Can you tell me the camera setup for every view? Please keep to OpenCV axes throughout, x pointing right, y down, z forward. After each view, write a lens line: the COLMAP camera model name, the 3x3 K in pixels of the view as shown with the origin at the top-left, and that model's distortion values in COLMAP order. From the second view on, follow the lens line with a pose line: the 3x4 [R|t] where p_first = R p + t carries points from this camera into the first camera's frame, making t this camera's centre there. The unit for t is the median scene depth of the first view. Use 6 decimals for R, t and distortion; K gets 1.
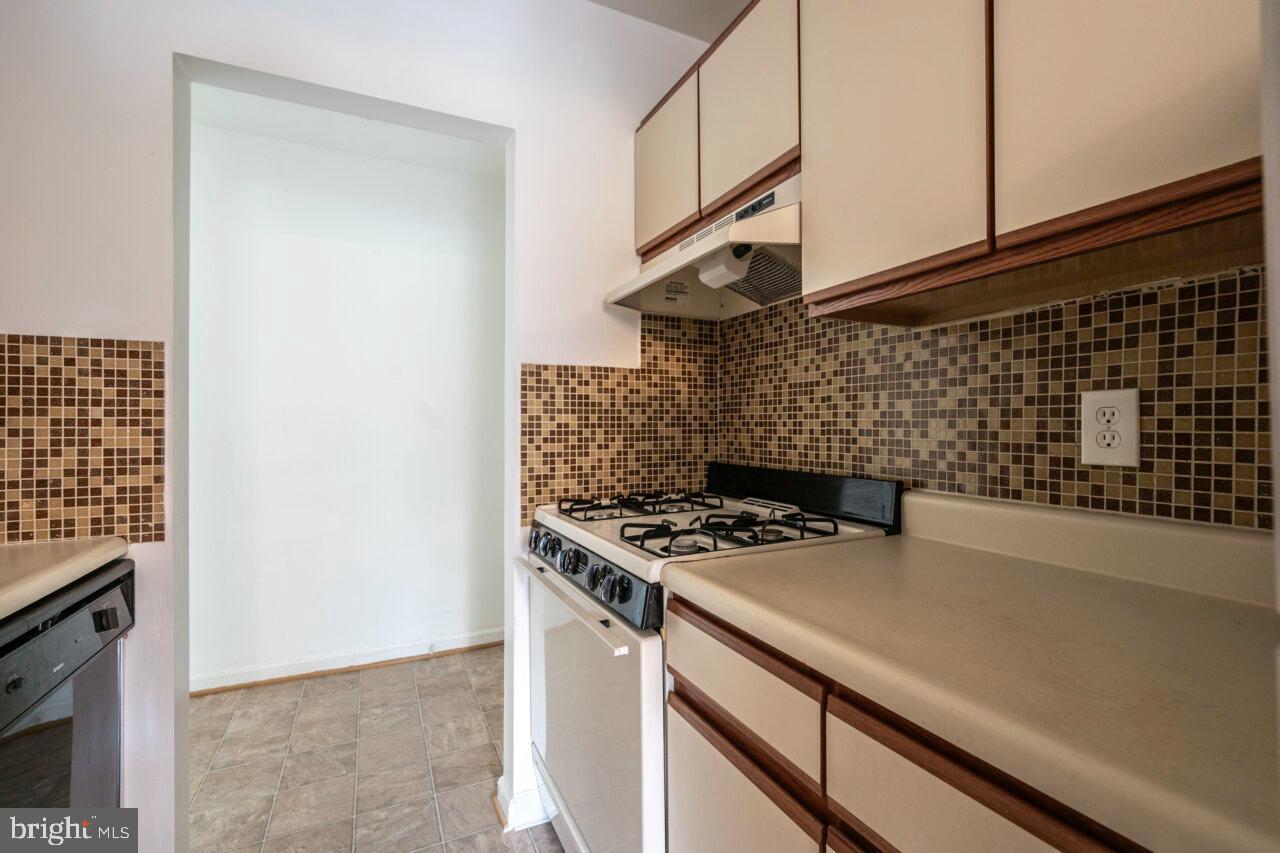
lens RADIAL K [[559.8, 0, 639.1], [0, 559.8, 421.6], [0, 0, 1]] dist [-0.001270, 0.000172]
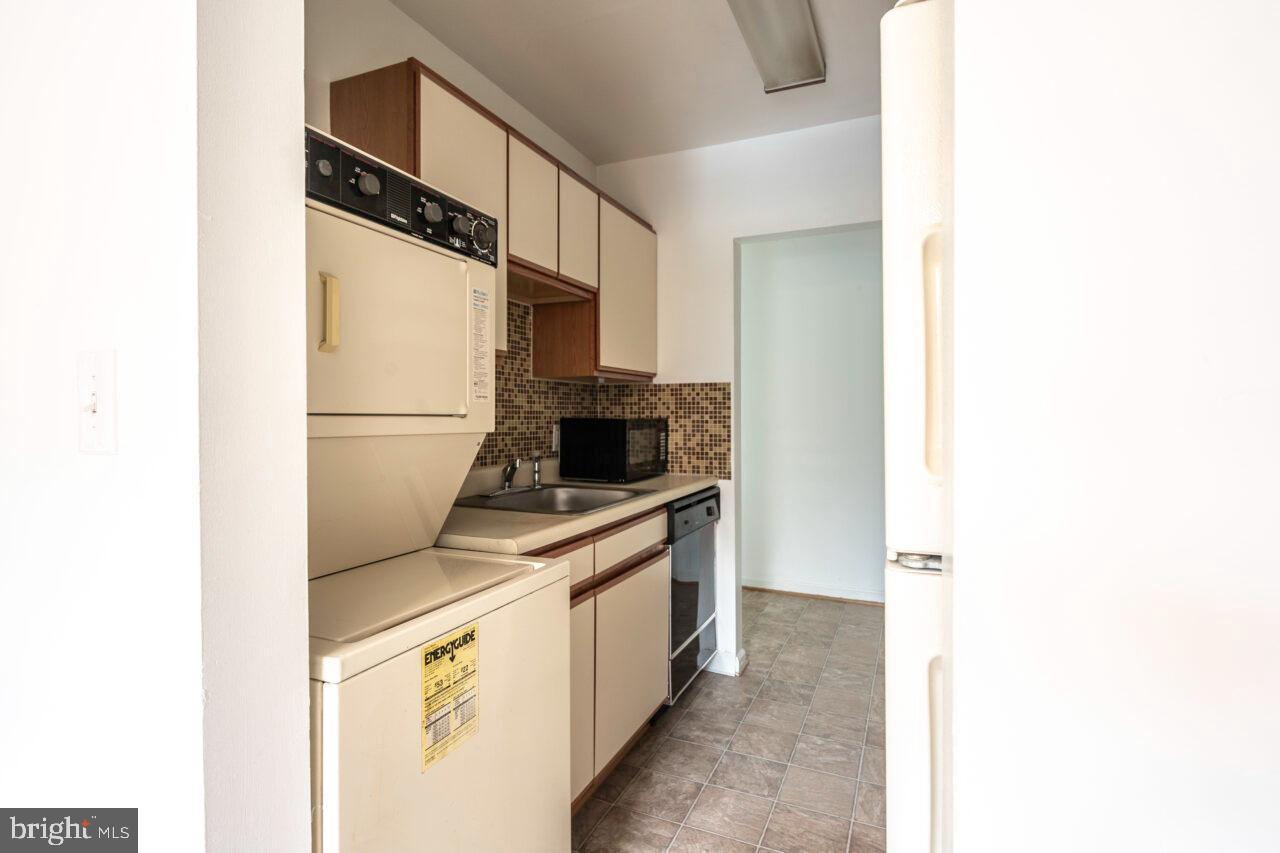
lens RADIAL K [[623.3, 0, 640.3], [0, 623.3, 420.7], [0, 0, 1]] dist [-0.000680, -0.000015]
pose [[0.646215, 0.004694, -0.763141, 0.691091], [0.004605, 0.999939, 0.010051, -0.027652], [0.763141, -0.010010, 0.646154, -0.740588]]
